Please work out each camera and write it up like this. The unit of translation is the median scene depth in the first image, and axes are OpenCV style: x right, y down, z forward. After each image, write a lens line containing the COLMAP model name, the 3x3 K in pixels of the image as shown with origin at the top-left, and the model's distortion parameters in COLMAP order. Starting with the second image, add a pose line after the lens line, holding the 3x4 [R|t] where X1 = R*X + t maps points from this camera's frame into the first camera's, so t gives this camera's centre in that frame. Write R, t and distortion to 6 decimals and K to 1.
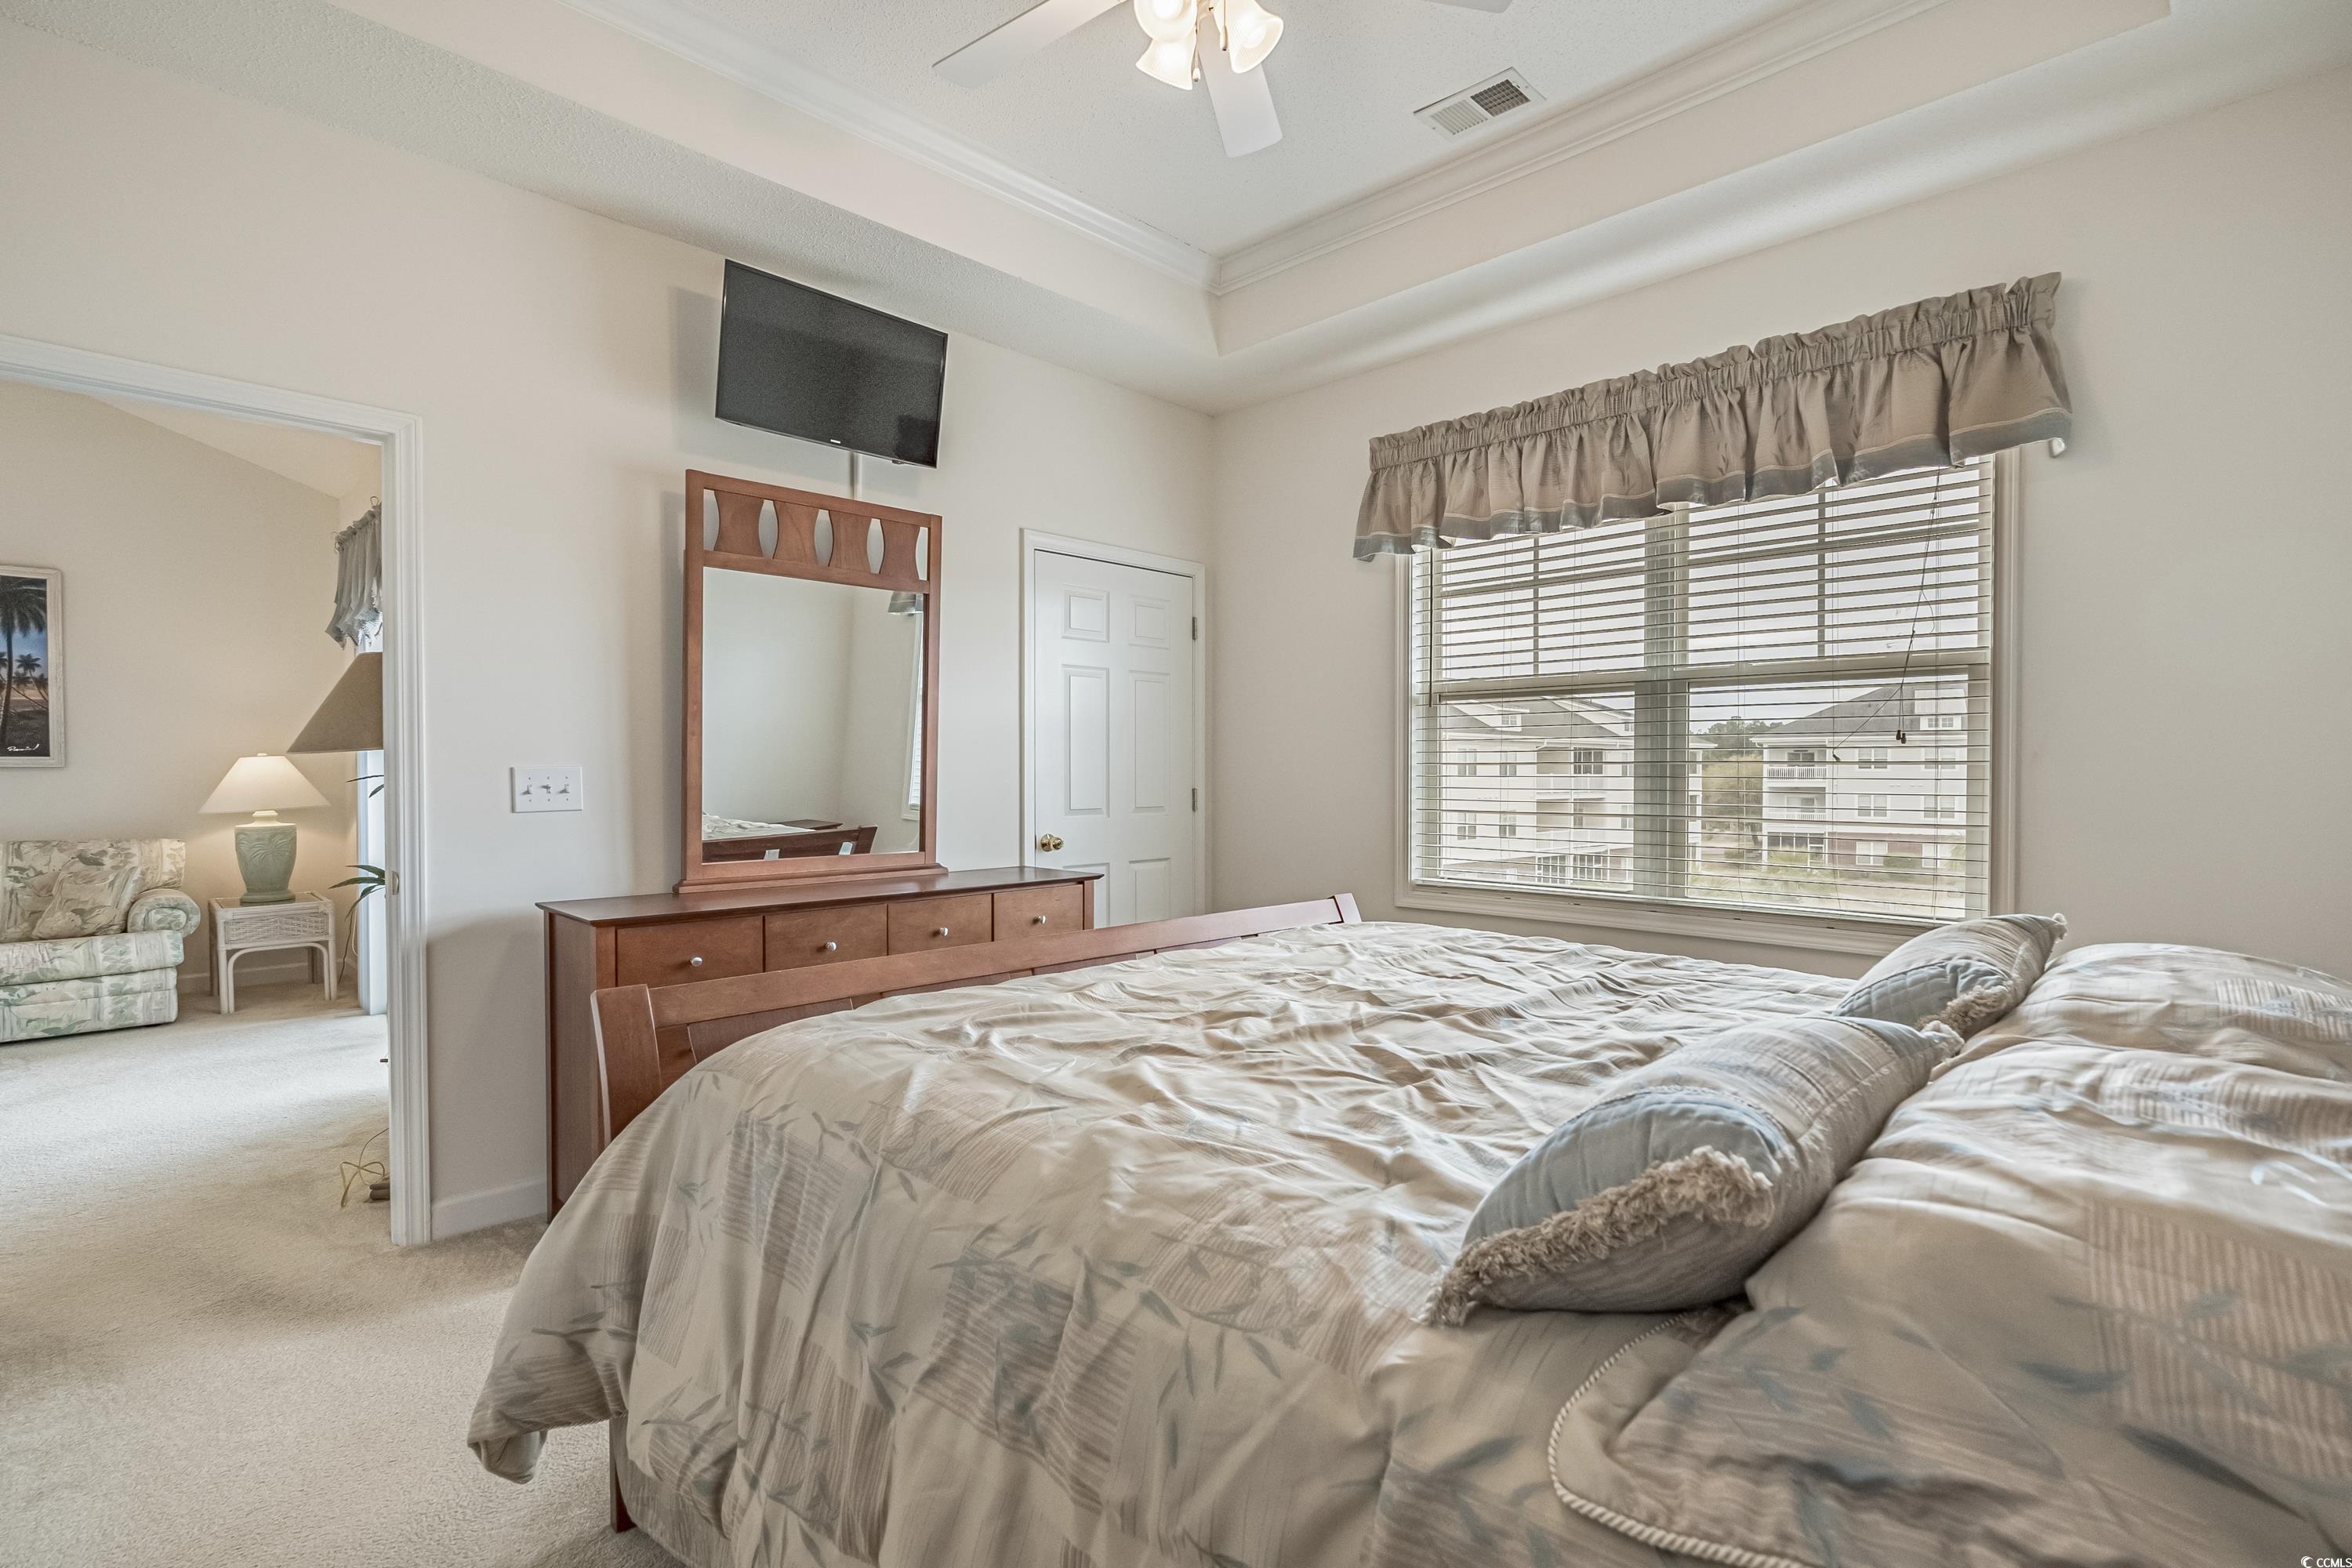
lens RADIAL K [[1082.7, 0, 1187.3], [0, 1082.7, 789.6], [0, 0, 1]] dist [-0.003160, -0.000038]
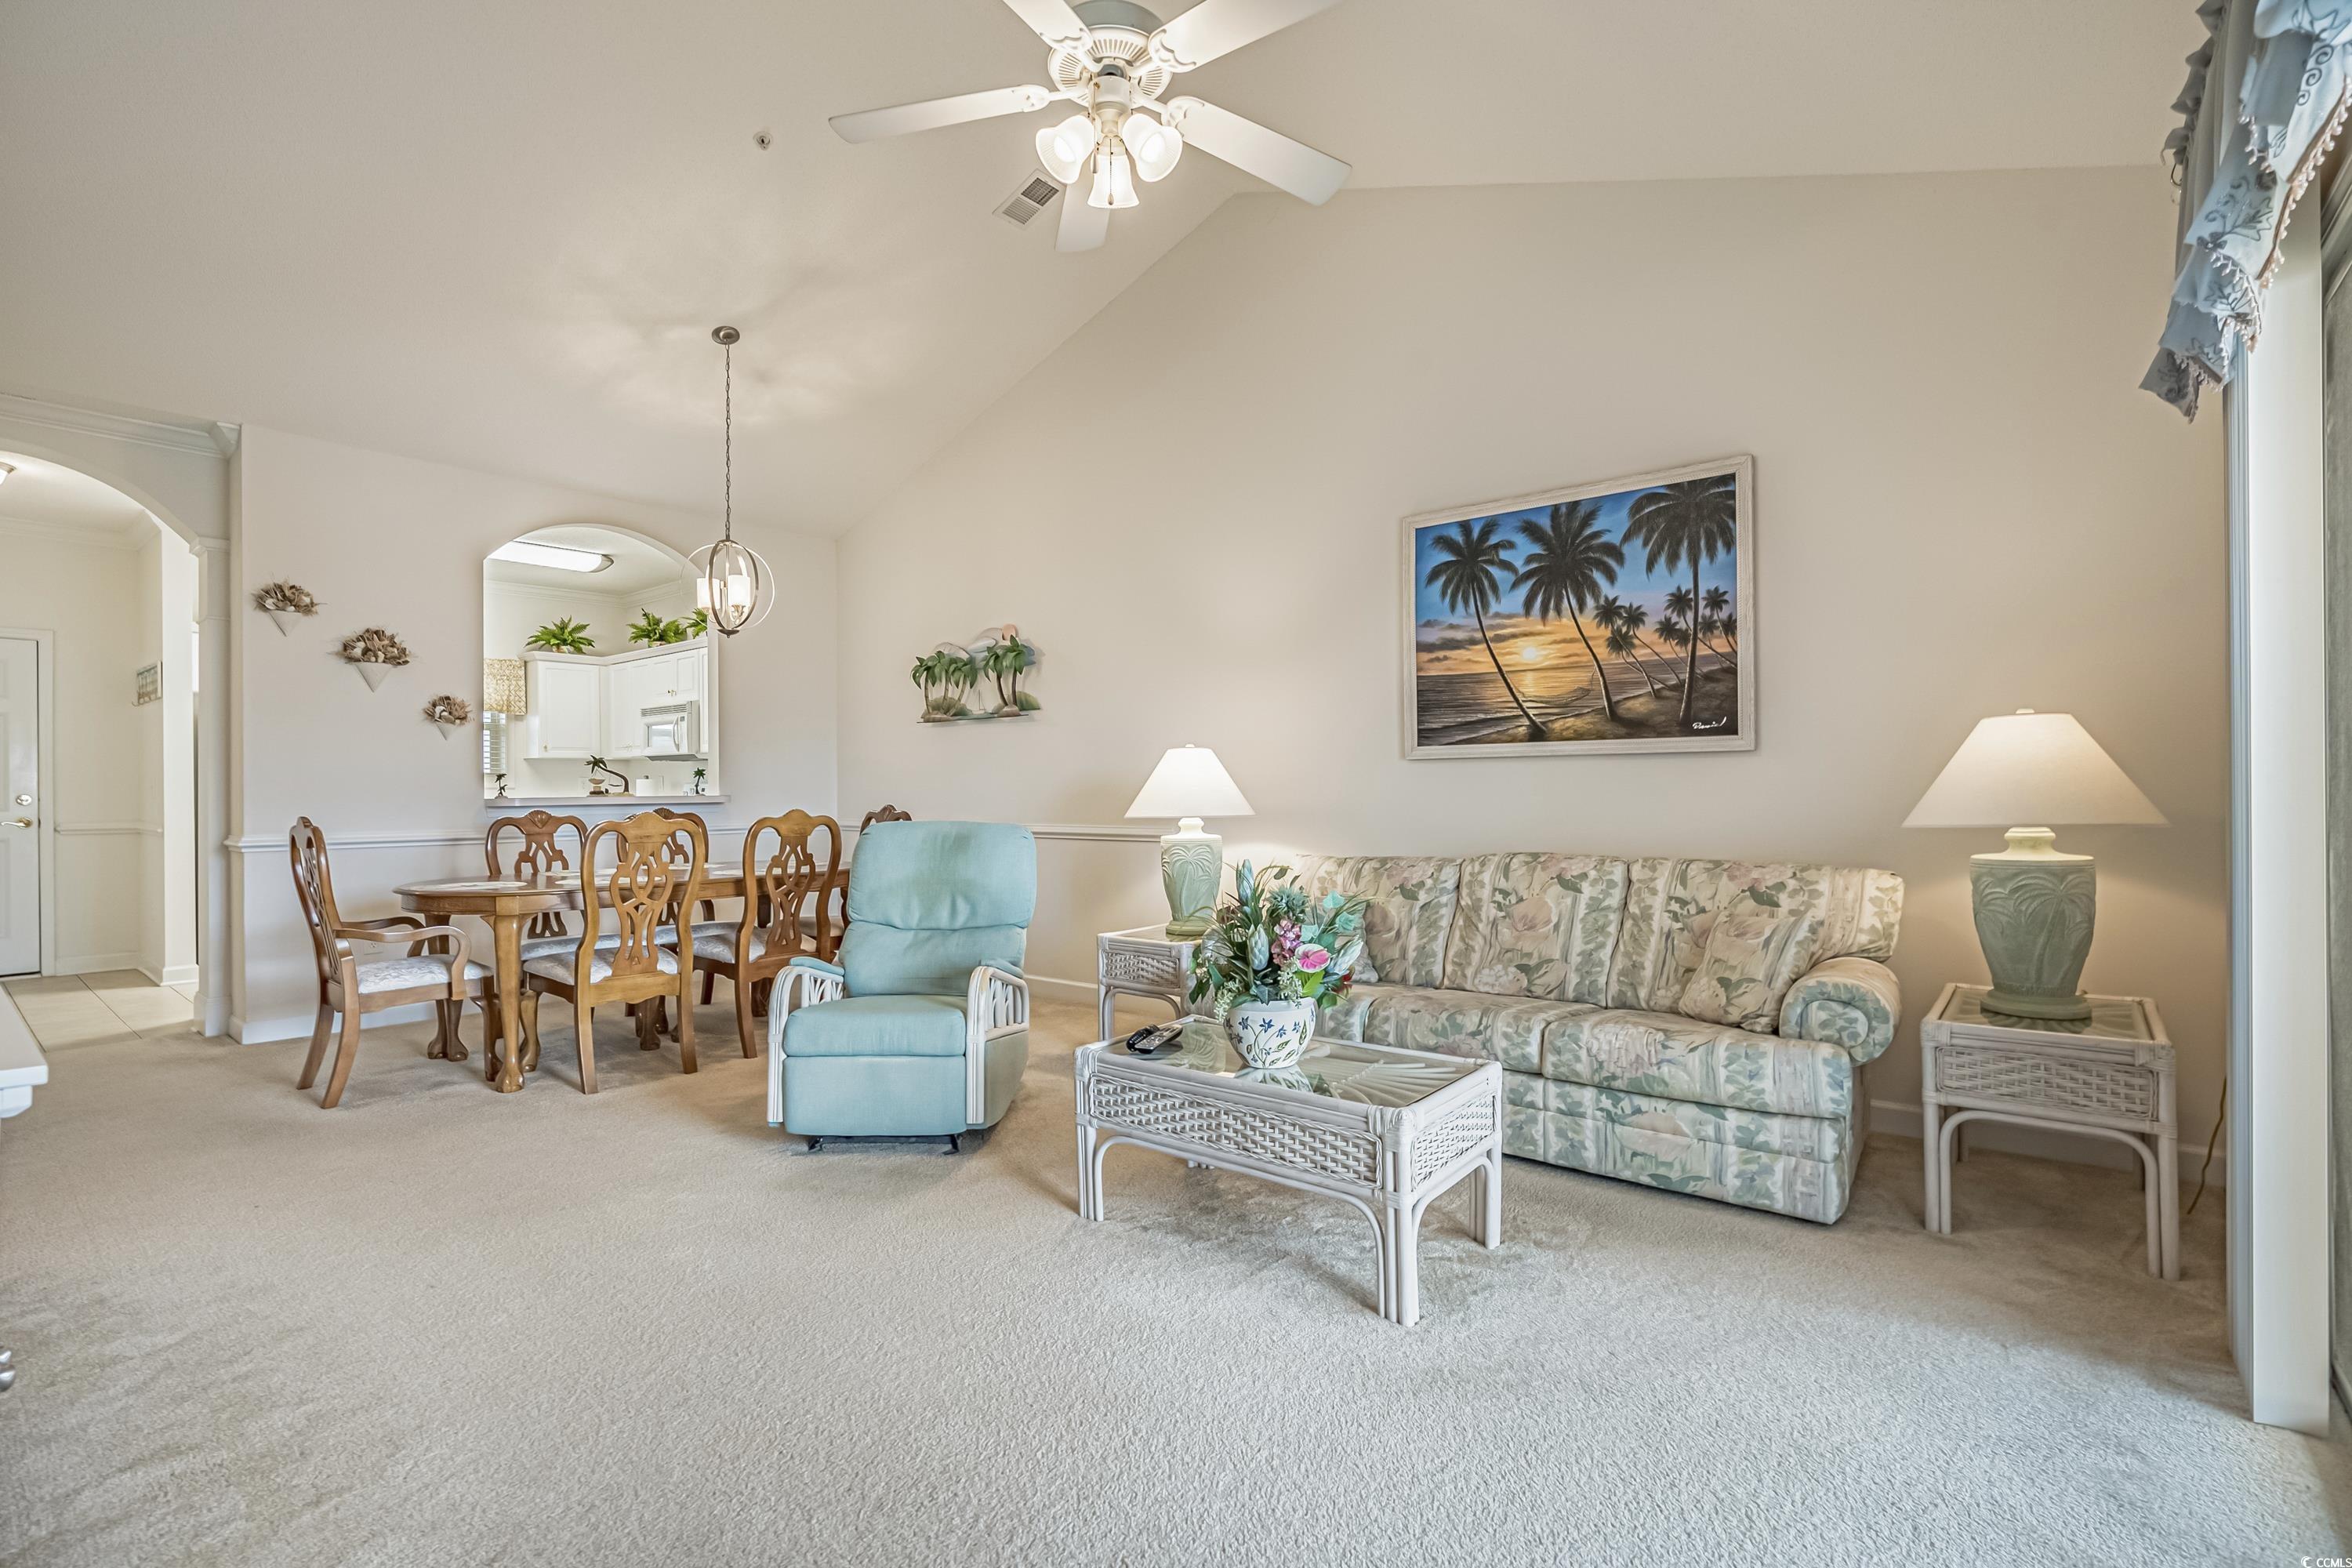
lens RADIAL K [[1067.1, 0, 1177.9], [0, 1067.1, 785.7], [0, 0, 1]] dist [-0.018212, 0.007456]
pose [[0.080329, -0.002078, -0.996766, -0.454722], [-0.009610, 0.999950, -0.002859, 0.006668], [0.996722, 0.009808, 0.080305, 0.643886]]
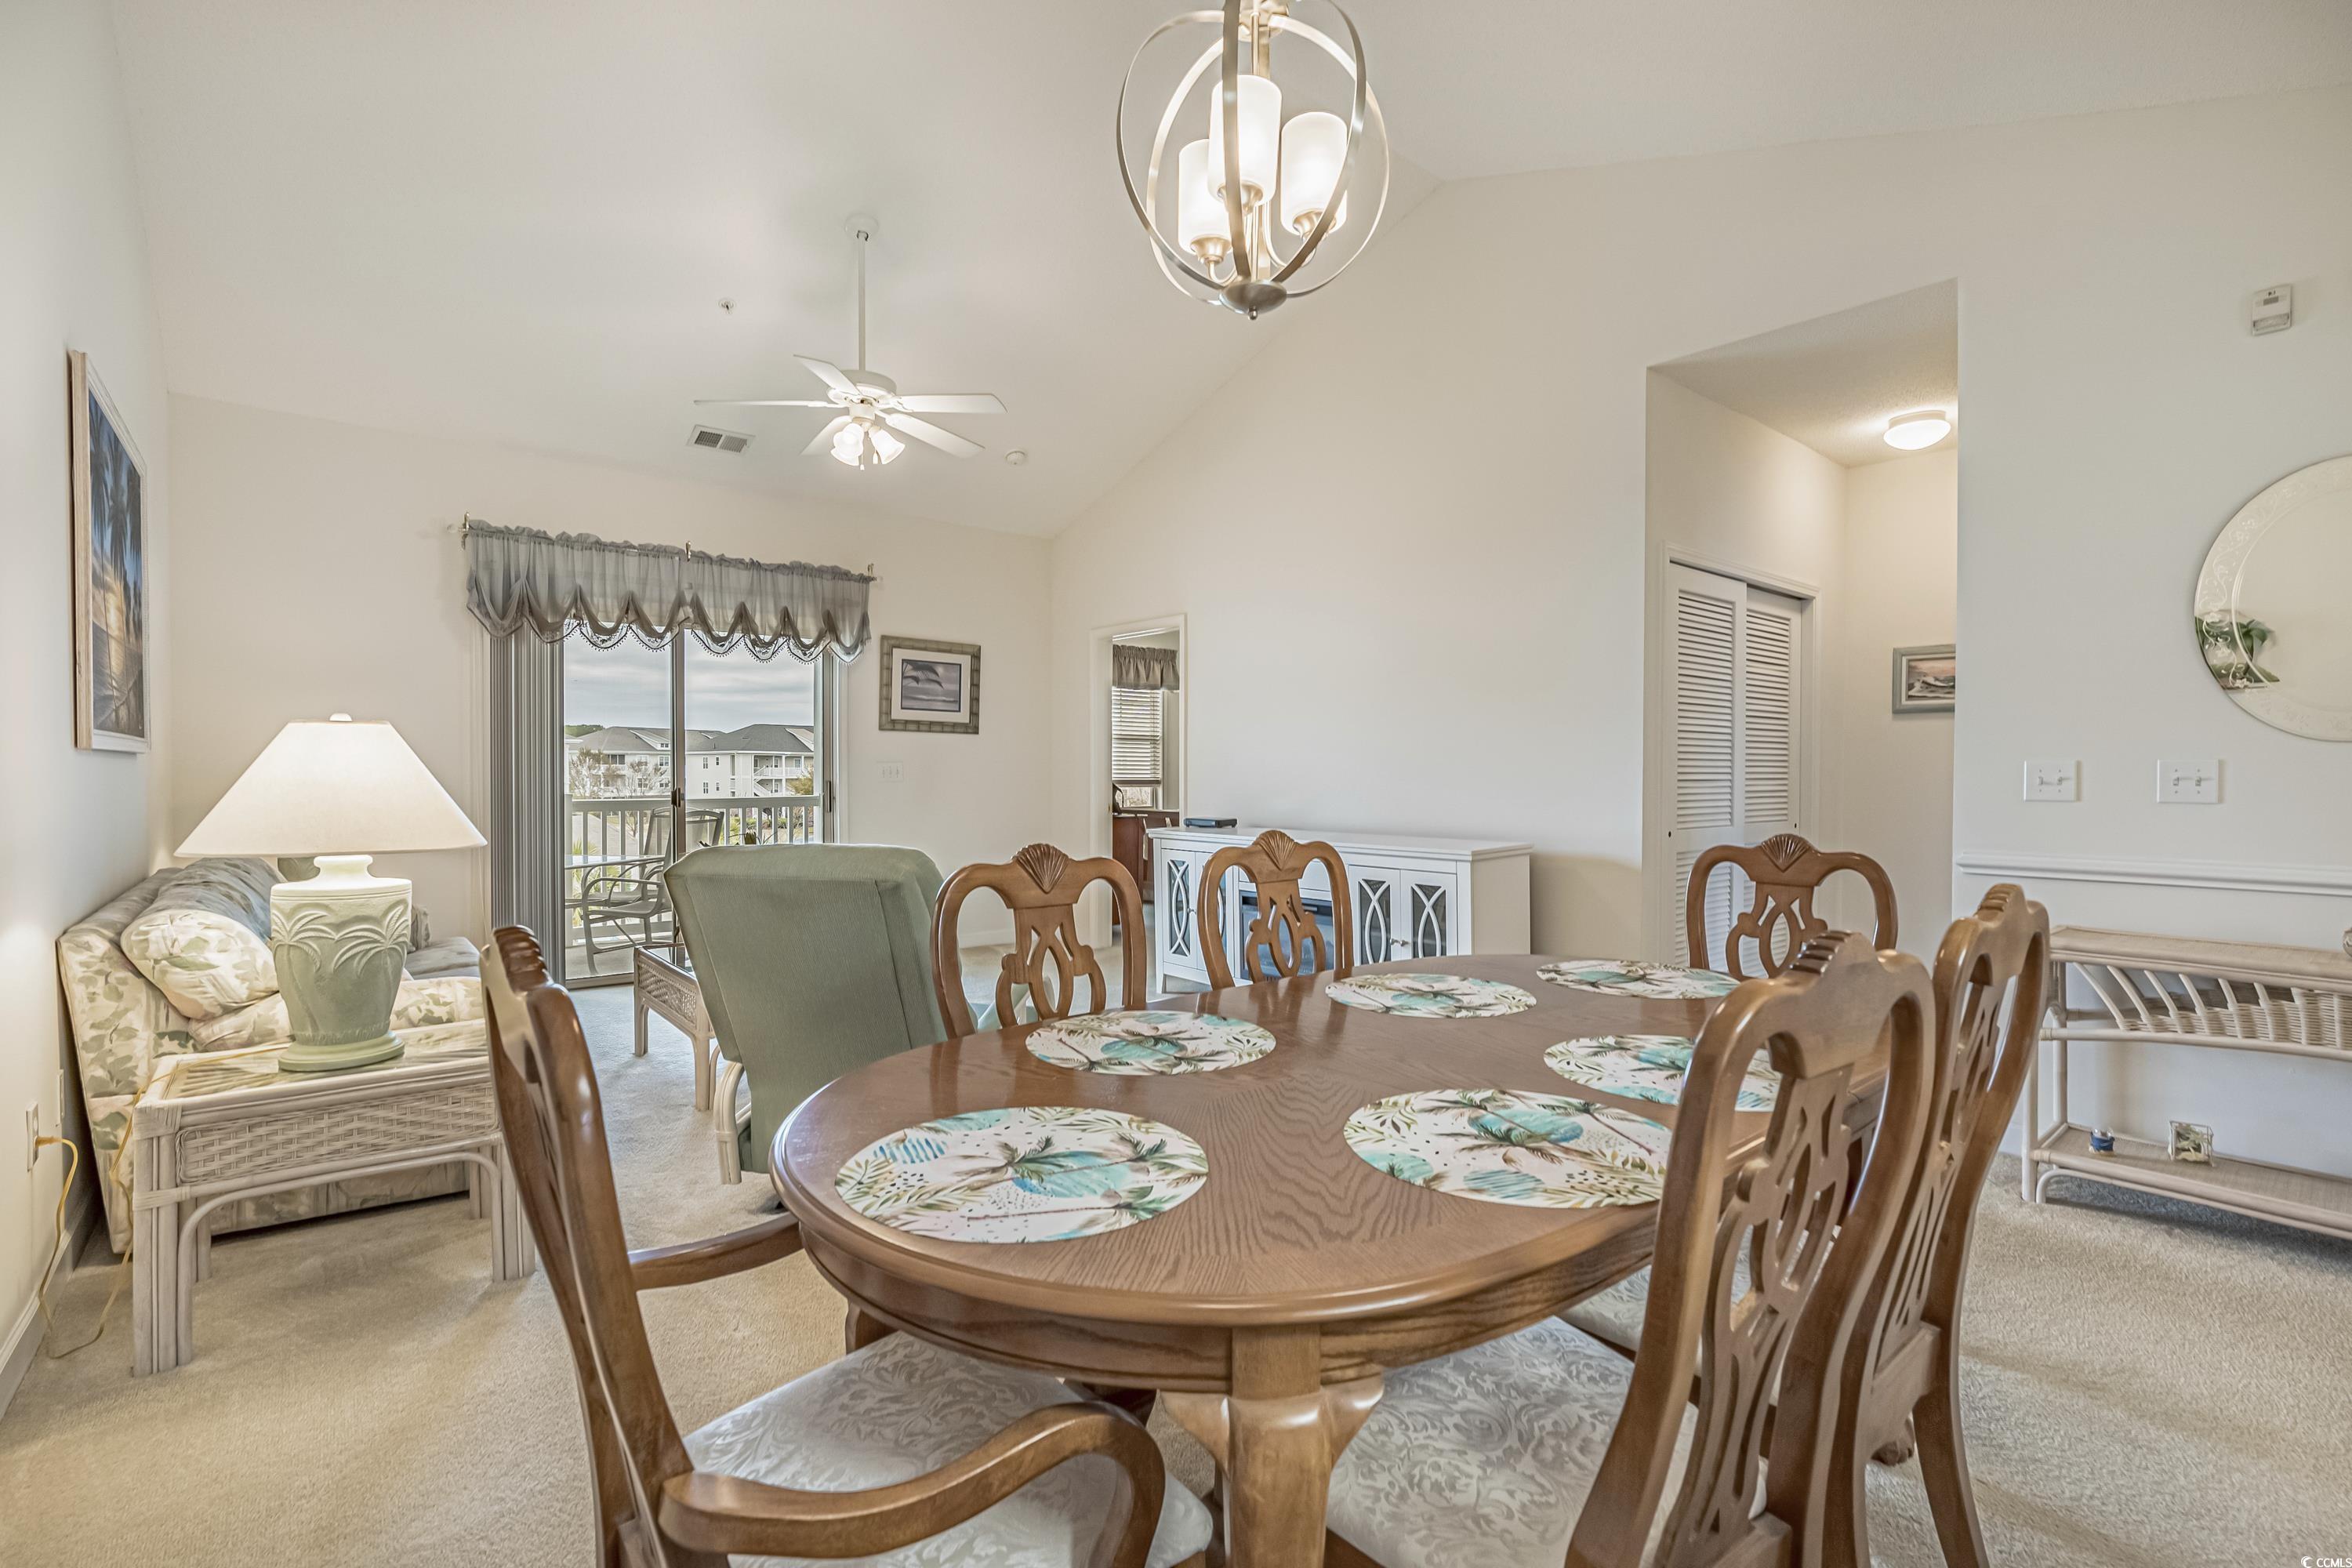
lens RADIAL K [[1067.1, 0, 1177.9], [0, 1067.1, 785.7], [0, 0, 1]] dist [-0.018212, 0.007456]
pose [[0.108831, -0.013776, 0.993965, -1.766237], [0.016238, 0.999795, 0.012079, 0.000909], [-0.993928, 0.014825, 0.109033, 0.303415]]
